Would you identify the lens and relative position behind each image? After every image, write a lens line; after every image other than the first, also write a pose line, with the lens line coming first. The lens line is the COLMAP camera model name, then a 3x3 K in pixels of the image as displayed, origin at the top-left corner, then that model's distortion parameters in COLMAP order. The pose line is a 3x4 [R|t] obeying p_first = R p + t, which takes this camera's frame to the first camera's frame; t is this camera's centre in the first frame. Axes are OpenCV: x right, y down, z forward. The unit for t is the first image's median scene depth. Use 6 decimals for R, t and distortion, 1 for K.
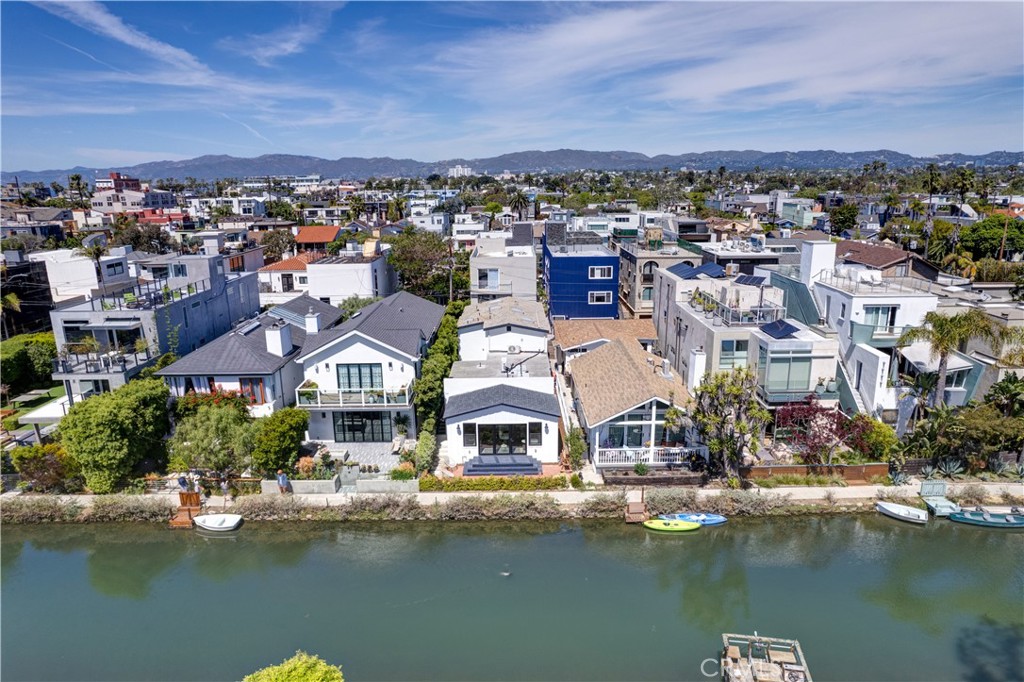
lens RADIAL K [[640.3, 0, 522.0], [0, 640.3, 343.6], [0, 0, 1]] dist [-0.037614, -0.000472]
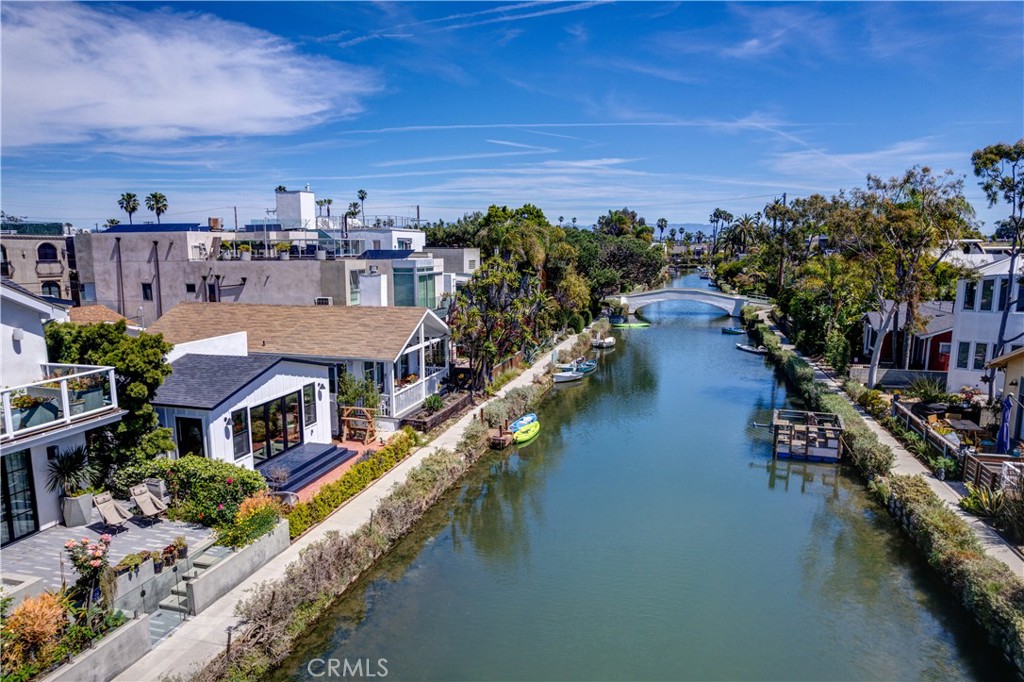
lens RADIAL K [[655.8, 0, 512.0], [0, 655.8, 341.0], [0, 0, 1]] dist [-0.074955, 0.064600]
pose [[0.272728, -0.128784, 0.953433, -0.512314], [0.236668, 0.969529, 0.063260, 0.089315], [-0.932528, 0.208394, 0.294897, 0.624970]]
